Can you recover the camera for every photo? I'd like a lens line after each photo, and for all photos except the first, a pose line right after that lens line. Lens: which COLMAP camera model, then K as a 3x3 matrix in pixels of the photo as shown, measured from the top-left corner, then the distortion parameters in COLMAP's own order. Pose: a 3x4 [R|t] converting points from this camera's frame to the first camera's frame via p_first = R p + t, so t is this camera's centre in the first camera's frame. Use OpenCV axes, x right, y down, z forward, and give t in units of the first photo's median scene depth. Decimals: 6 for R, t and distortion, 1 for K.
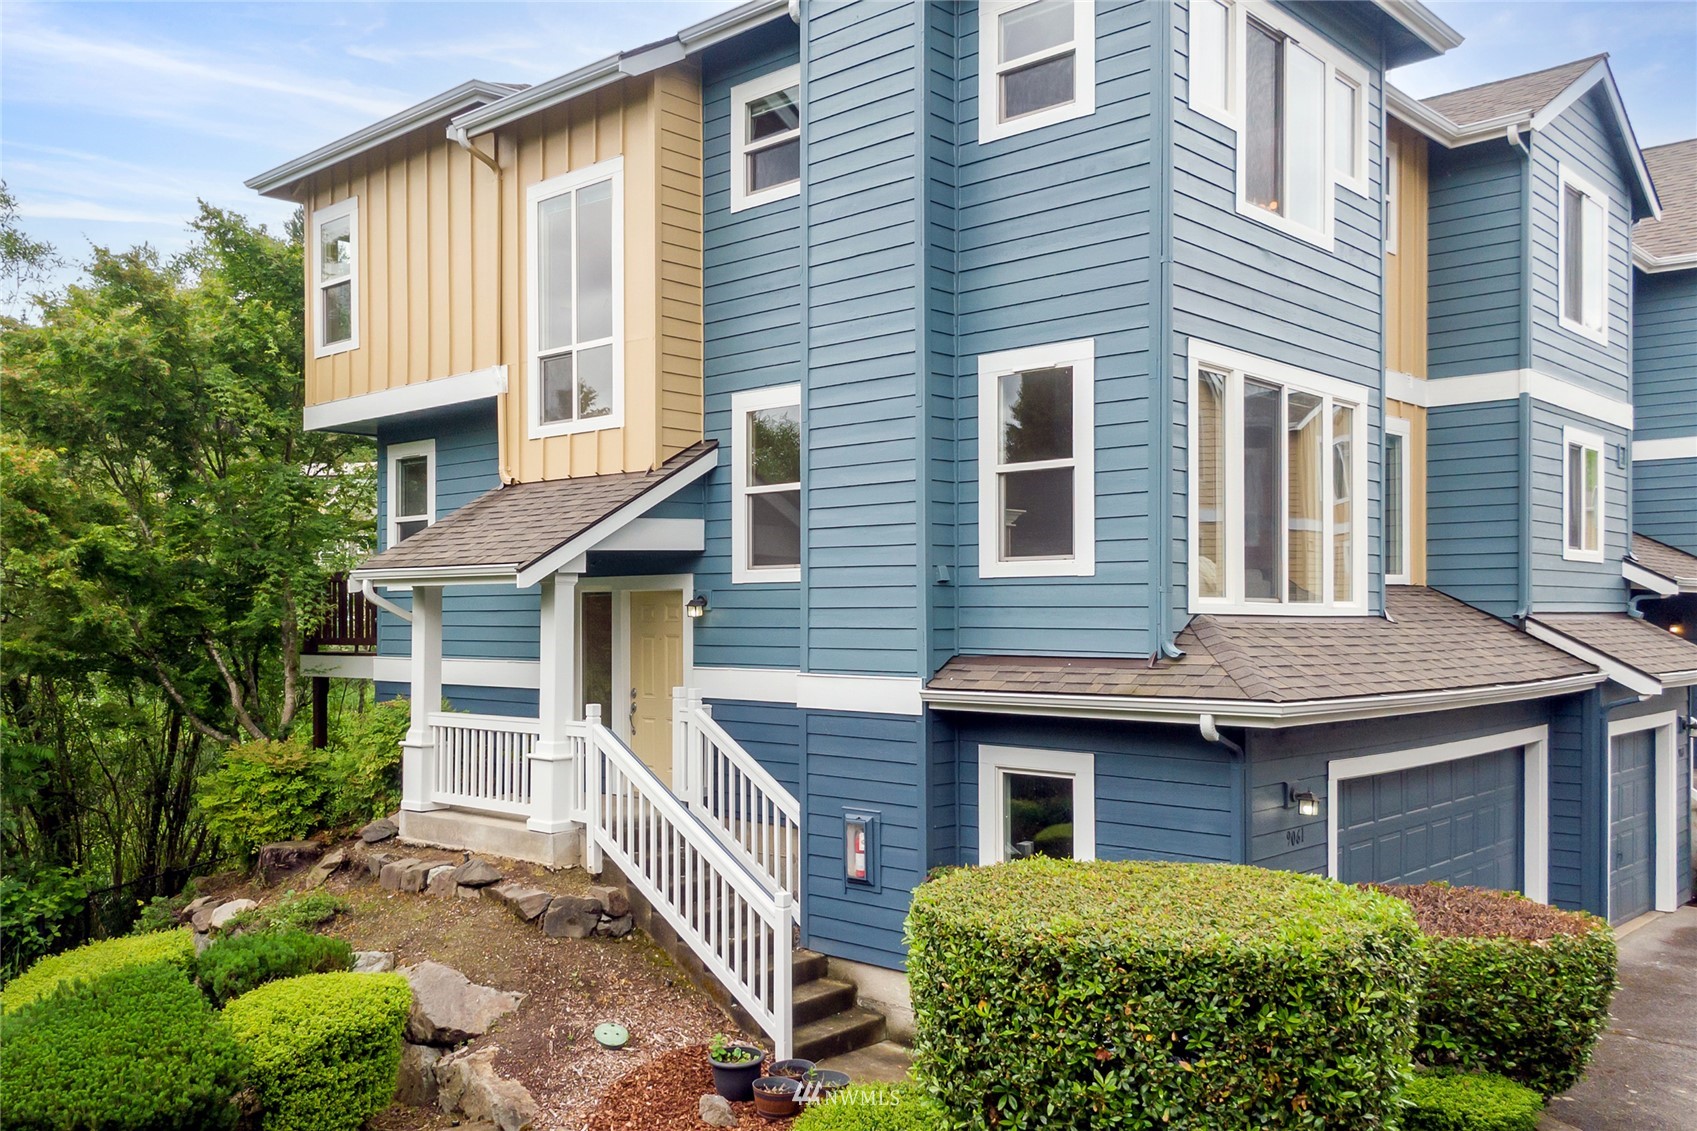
lens RADIAL K [[1461.1, 0, 764.5], [0, 1461.1, 613.5], [0, 0, 1]] dist [0.048607, -0.087847]
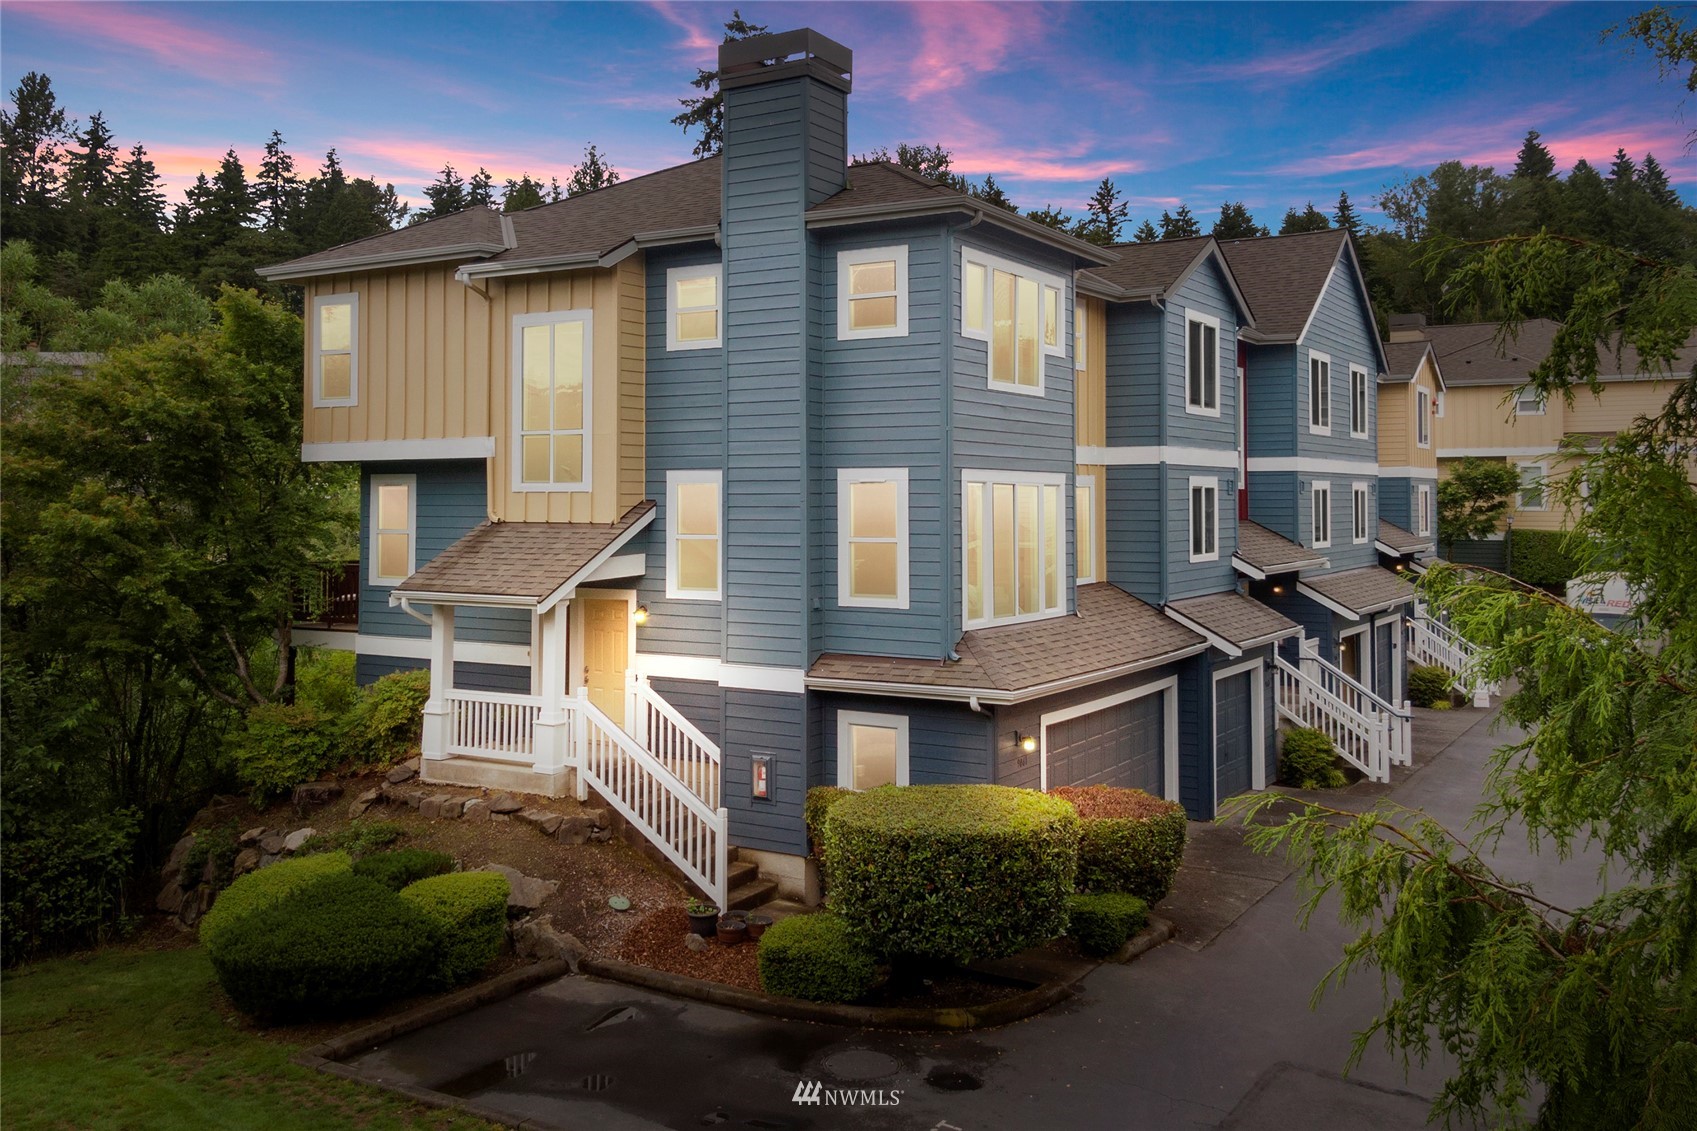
lens RADIAL K [[1461.1, 0, 853.8], [0, 1461.1, 454.0], [0, 0, 1]] dist [0.048607, -0.087847]
pose [[0.975285, 0.007541, 0.220824, -0.185878], [-0.000603, 0.999505, -0.031467, -0.135164], [-0.220951, 0.030556, 0.974806, -0.559675]]
